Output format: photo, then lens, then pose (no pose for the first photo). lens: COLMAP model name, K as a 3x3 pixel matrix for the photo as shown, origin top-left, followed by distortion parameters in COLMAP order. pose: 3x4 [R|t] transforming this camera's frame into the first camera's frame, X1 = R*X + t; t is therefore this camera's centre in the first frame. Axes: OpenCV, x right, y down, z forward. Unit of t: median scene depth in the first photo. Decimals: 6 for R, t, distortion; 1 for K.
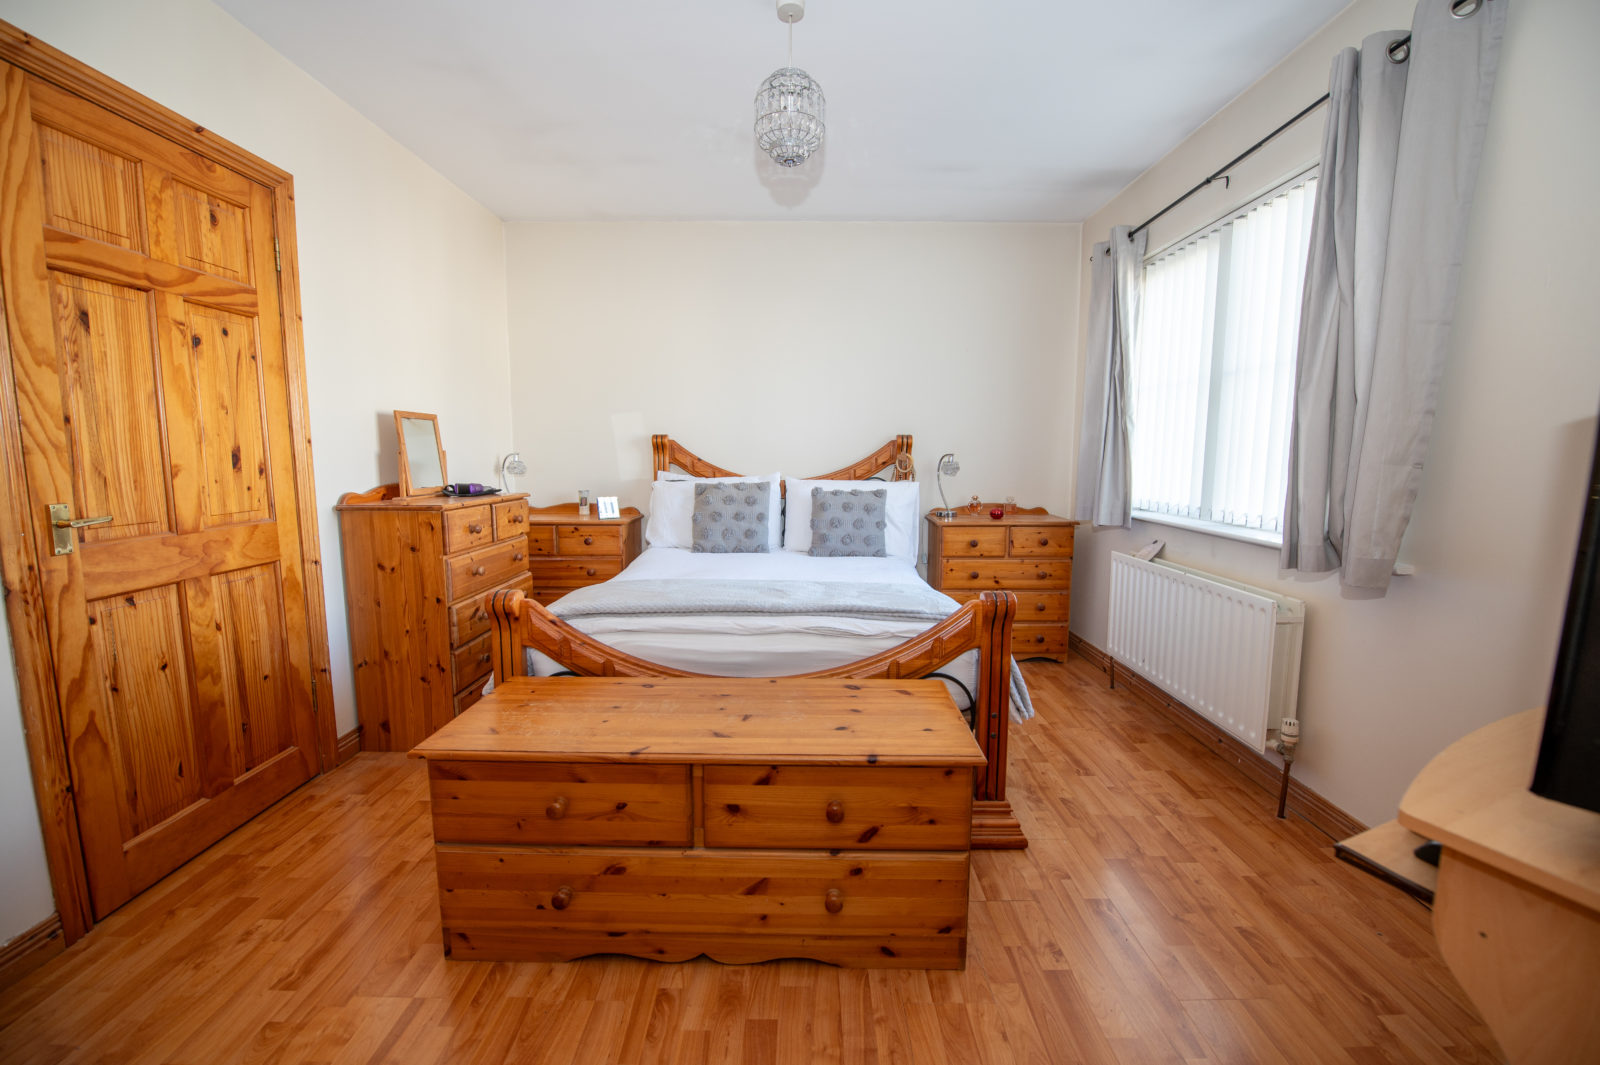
lens RADIAL K [[642.1, 0, 804.8], [0, 642.1, 525.5], [0, 0, 1]] dist [-0.001314, -0.000130]
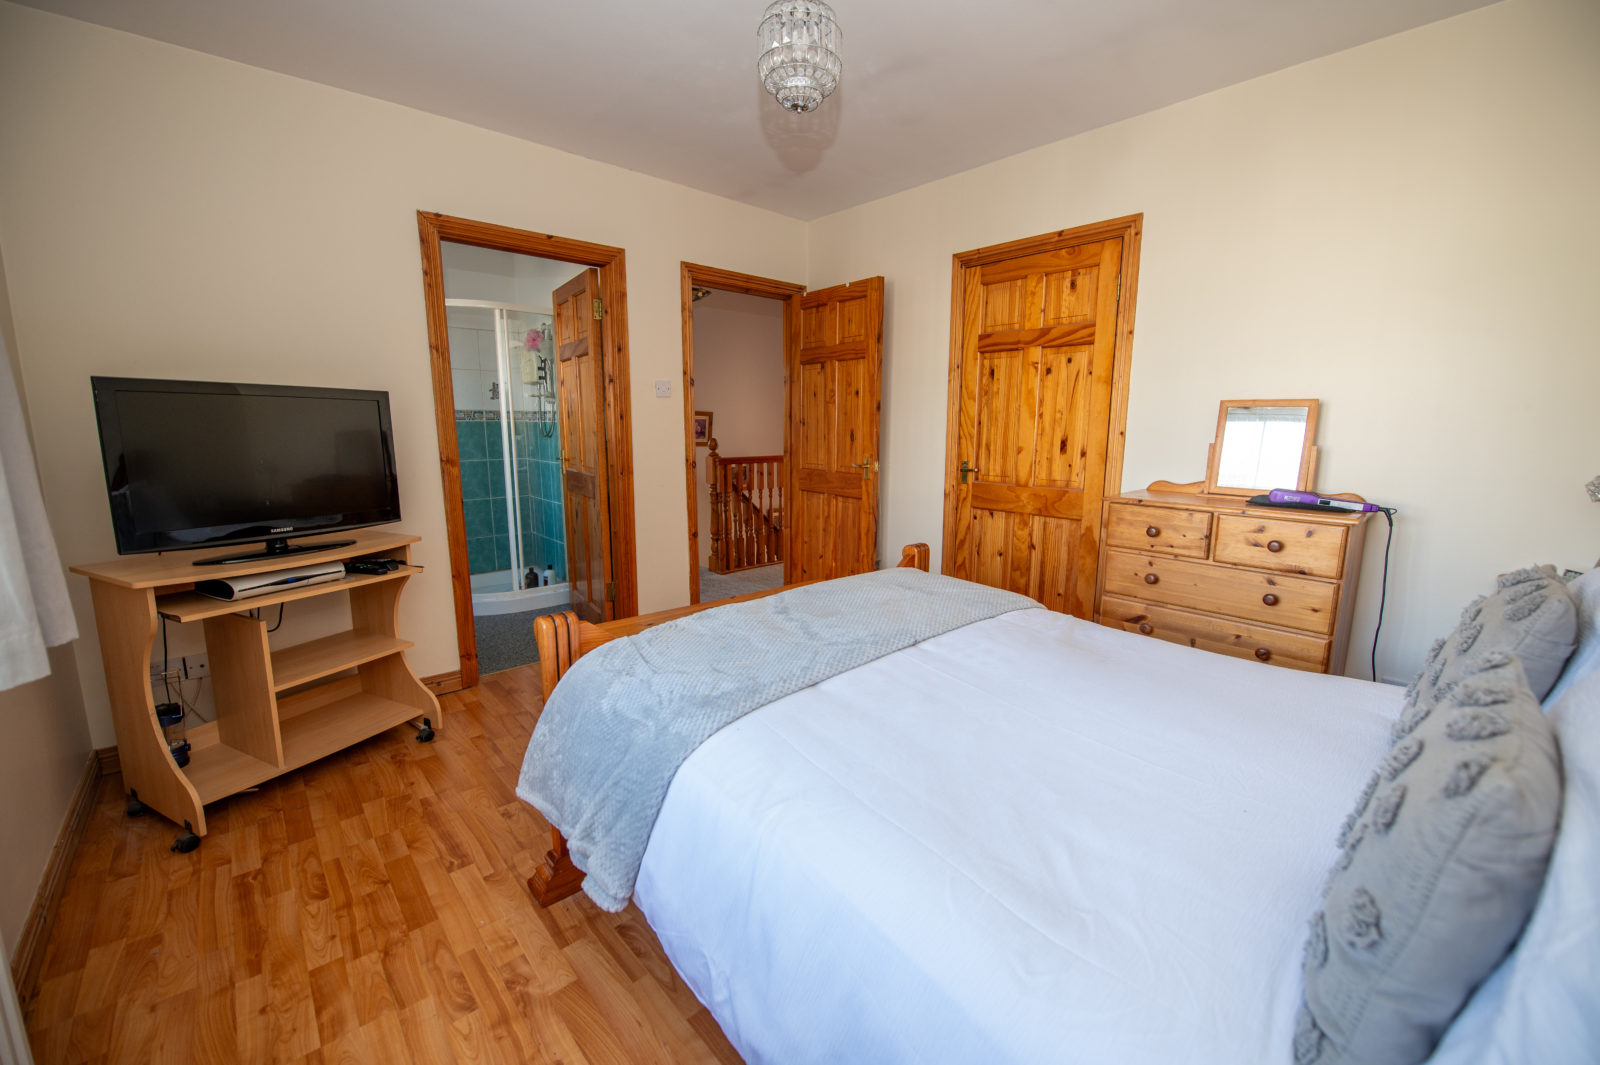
lens RADIAL K [[642.1, 0, 804.8], [0, 642.1, 525.5], [0, 0, 1]] dist [-0.001314, -0.000130]
pose [[-0.740308, 0.106460, -0.663785, 0.638989], [-0.083195, 0.965283, 0.247601, -0.269406], [0.667100, 0.238525, -0.705750, 1.881344]]
